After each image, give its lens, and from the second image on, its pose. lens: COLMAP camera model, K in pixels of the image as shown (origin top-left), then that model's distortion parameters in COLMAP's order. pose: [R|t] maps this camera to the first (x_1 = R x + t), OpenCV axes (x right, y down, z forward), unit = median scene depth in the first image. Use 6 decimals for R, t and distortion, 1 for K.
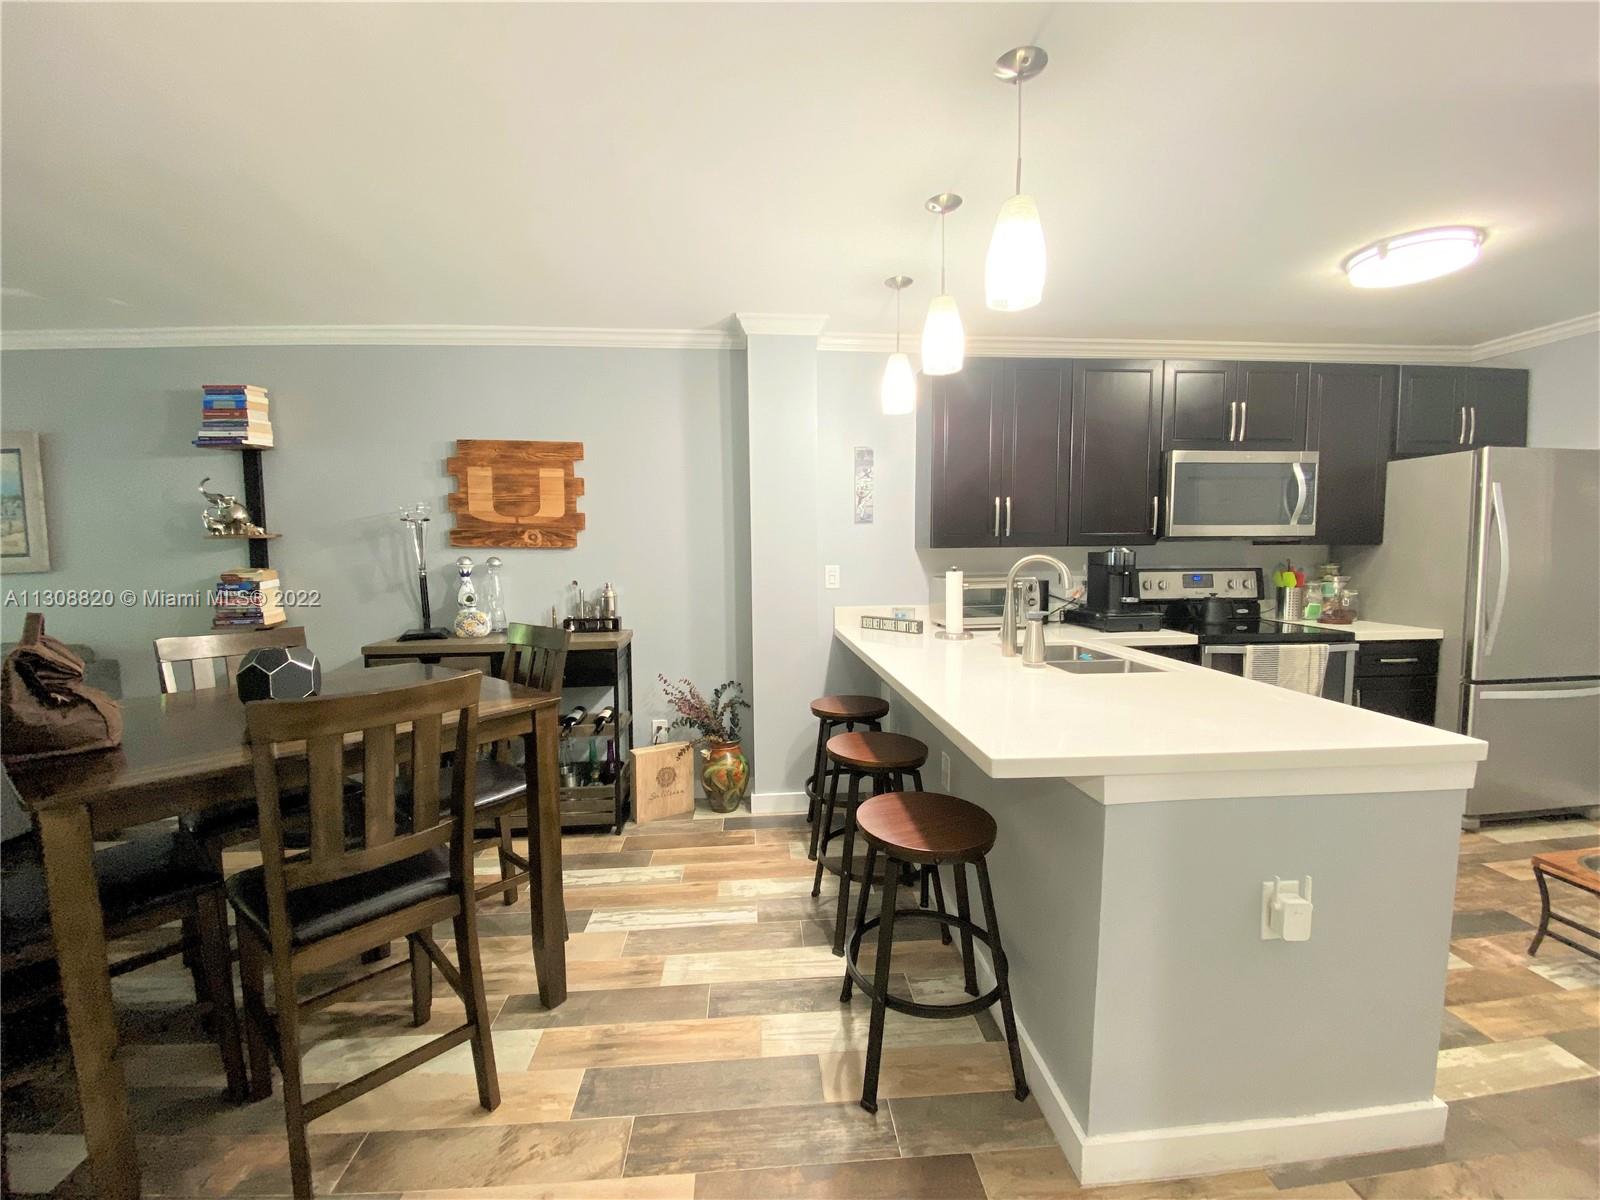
lens RADIAL K [[652.8, 0, 794.1], [0, 652.8, 599.5], [0, 0, 1]] dist [0.013059, -0.009048]
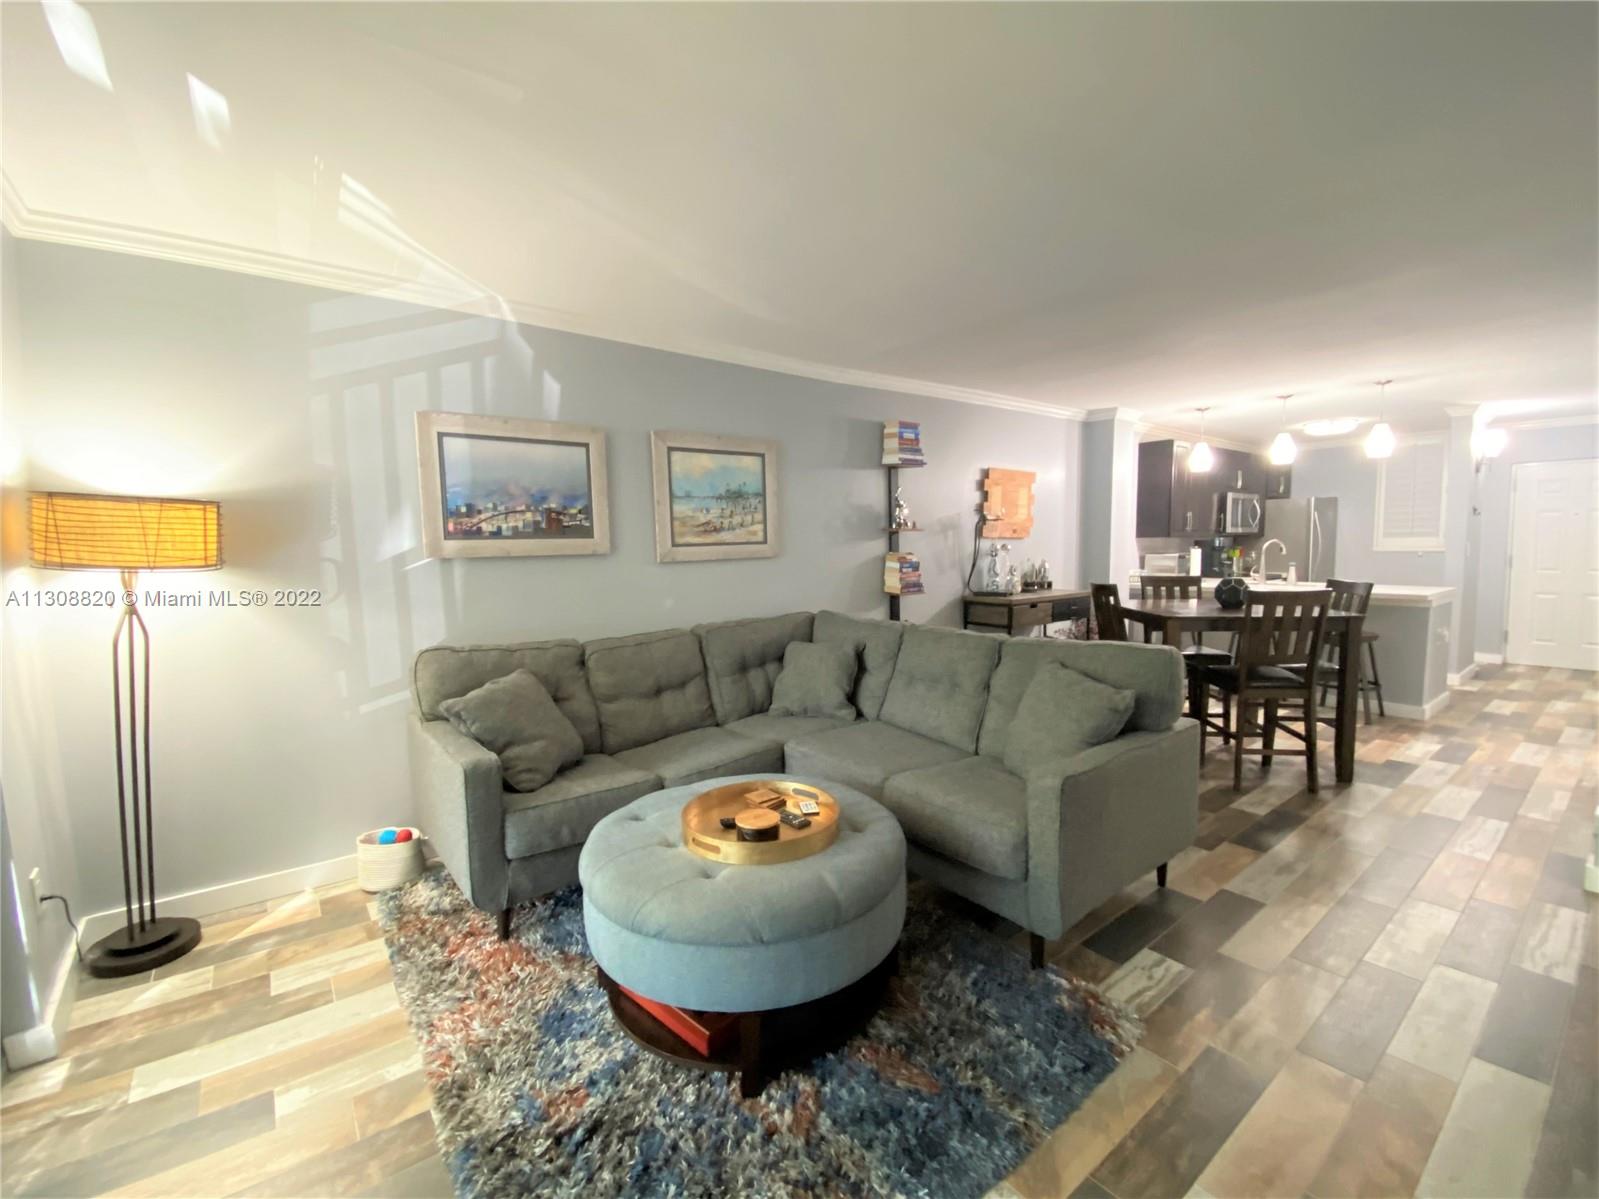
lens RADIAL K [[695.4, 0, 793.5], [0, 695.4, 600.7], [0, 0, 1]] dist [-0.017766, -0.001864]
pose [[0.839447, -0.048244, 0.541296, -1.747222], [0.048110, 0.998738, 0.014406, 0.020273], [-0.541308, 0.013948, 0.840709, -0.089436]]
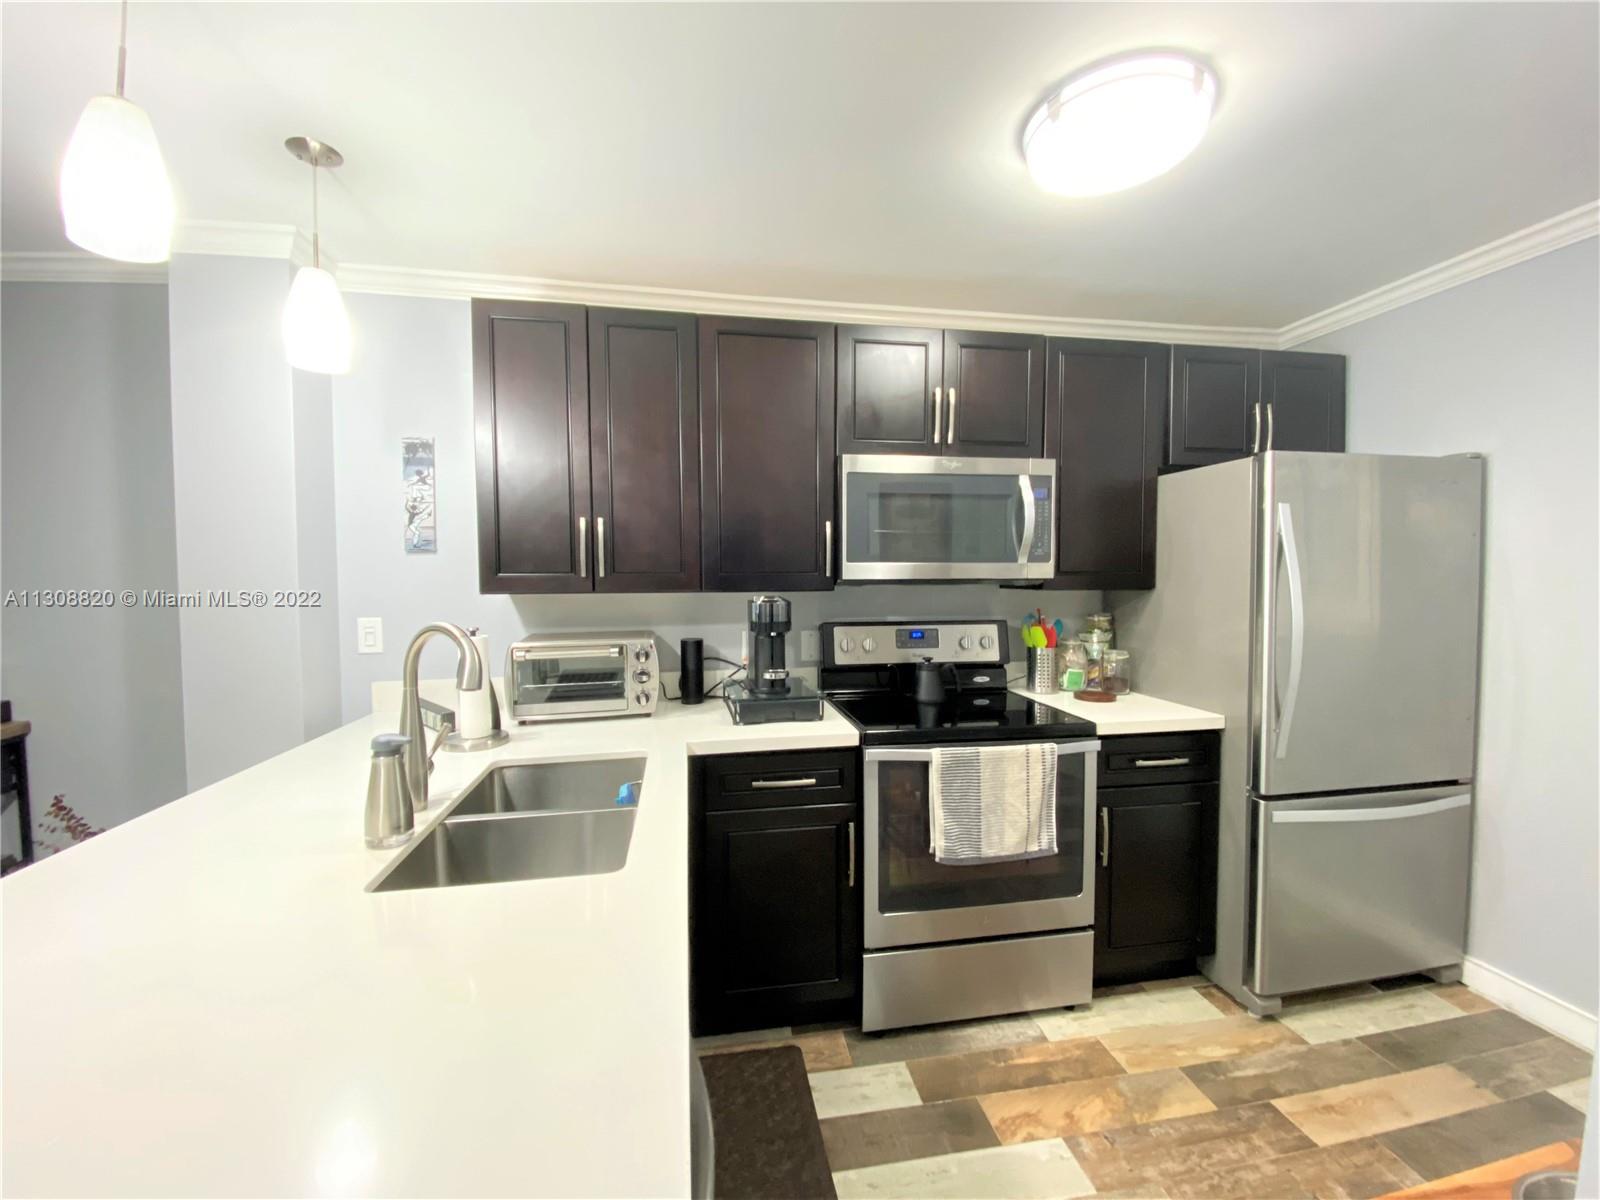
lens RADIAL K [[652.8, 0, 788.5], [0, 652.8, 595.6], [0, 0, 1]] dist [0.013059, -0.009048]
pose [[0.996277, 0.002251, 0.086178, 0.448299], [0.000929, 0.999321, -0.036841, -0.052727], [-0.086202, 0.036784, 0.995598, 0.329679]]
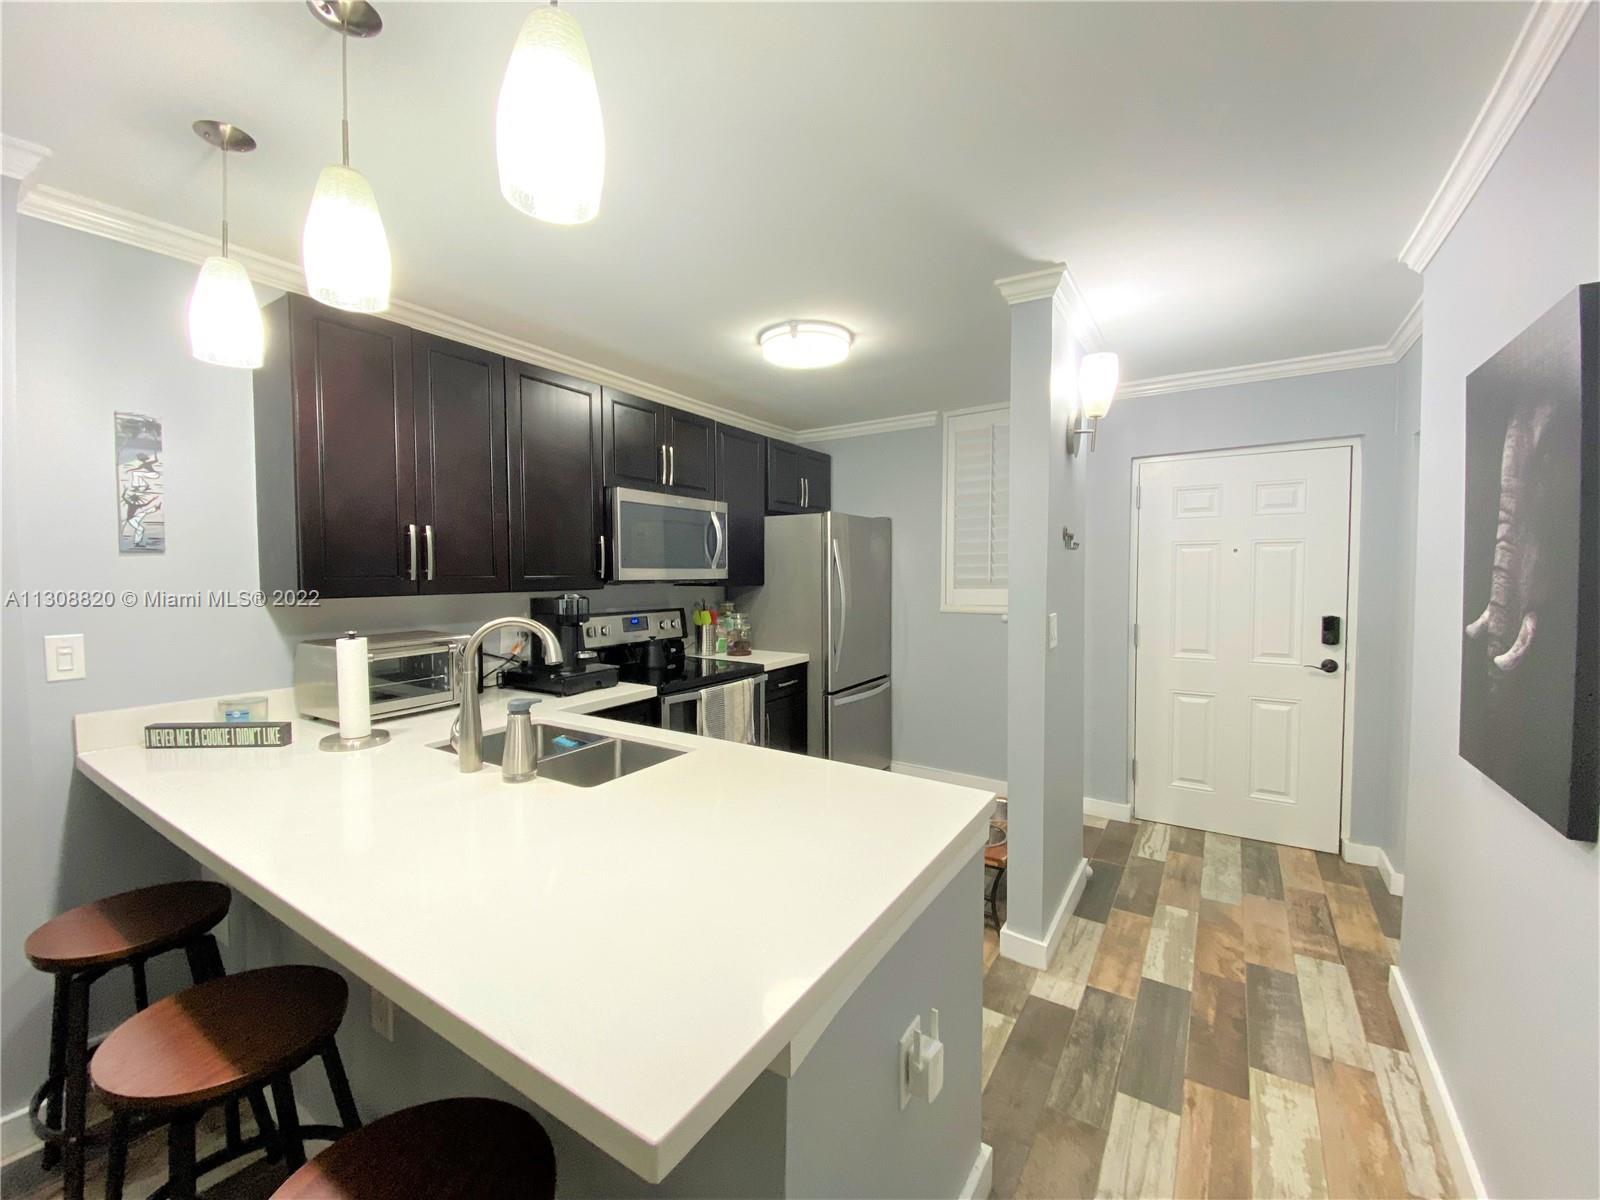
lens RADIAL K [[652.8, 0, 799.3], [0, 652.8, 594.9], [0, 0, 1]] dist [0.013059, -0.009048]
pose [[0.607173, -0.021876, 0.794269, 0.004170], [0.054546, 0.998410, -0.014199, -0.047495], [-0.792695, 0.051946, 0.607401, 0.245810]]
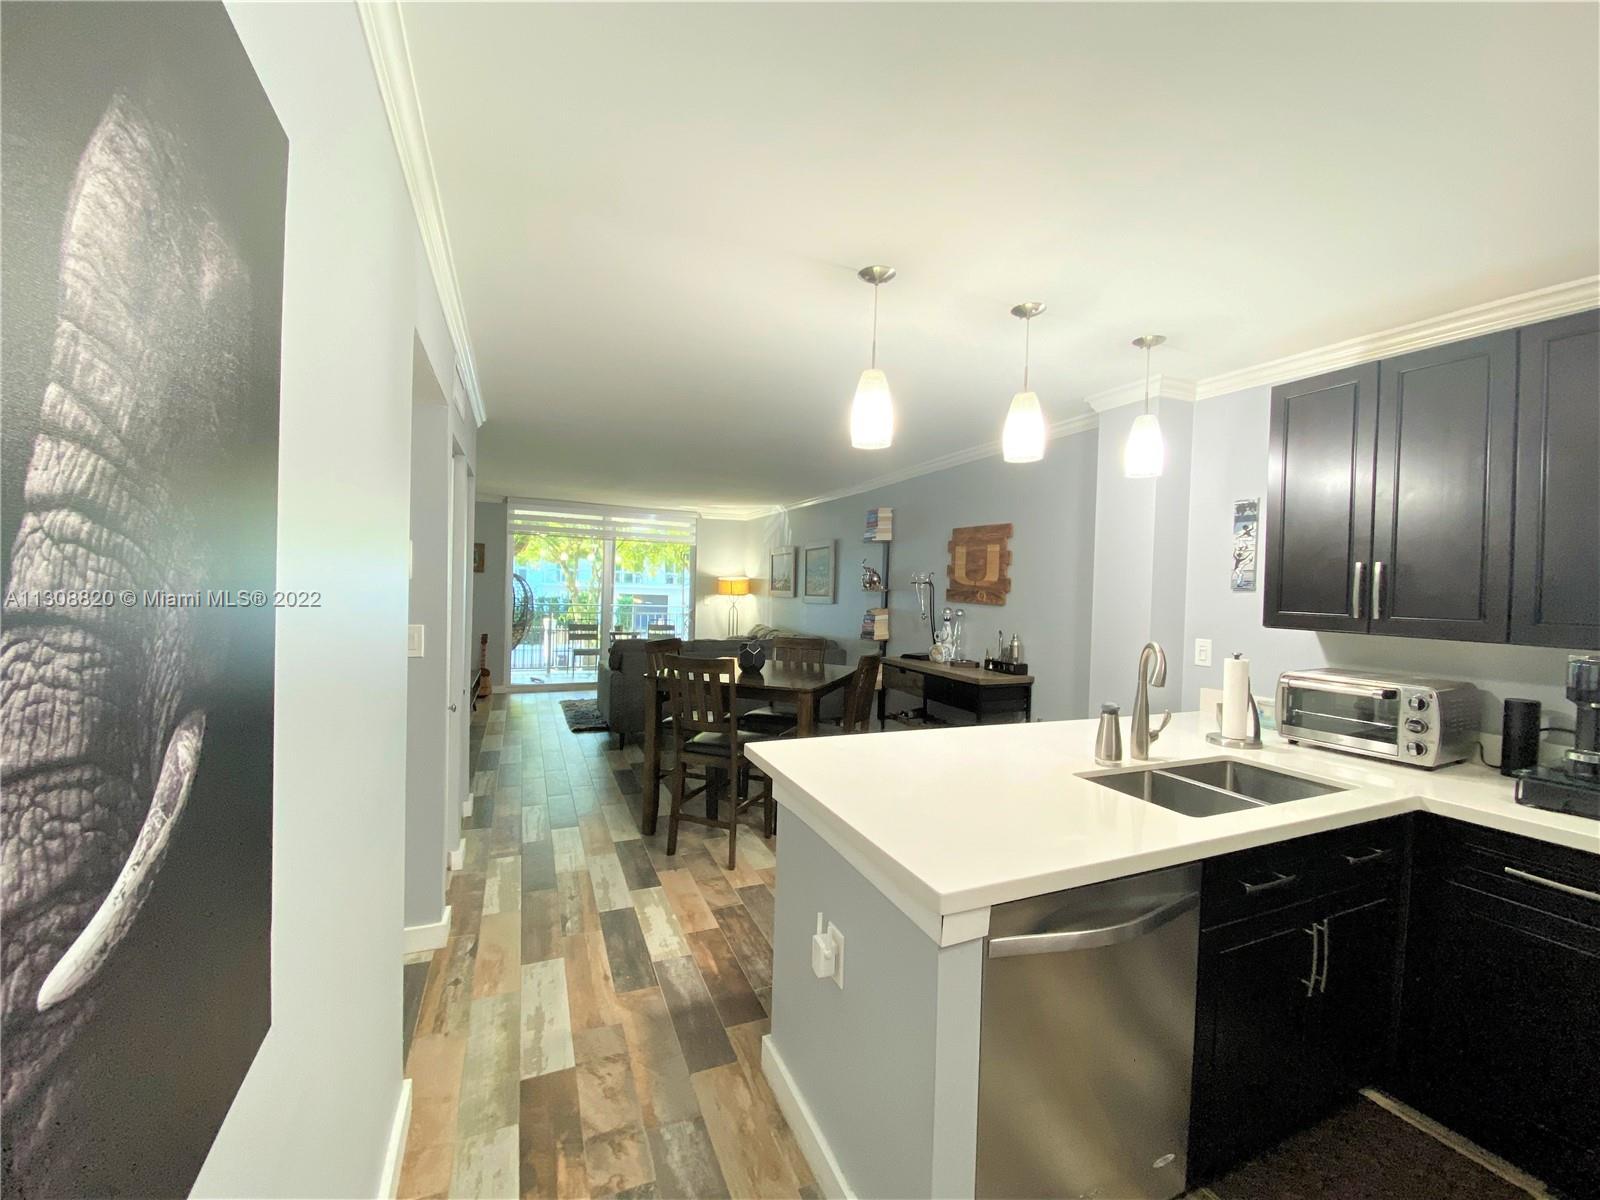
lens RADIAL K [[652.8, 0, 797.5], [0, 652.8, 598.3], [0, 0, 1]] dist [0.013059, -0.009048]
pose [[0.313013, 0.037240, -0.949018, 0.763317], [-0.099153, 0.995052, 0.006343, -0.061900], [0.944559, 0.092113, 0.315157, 0.222750]]
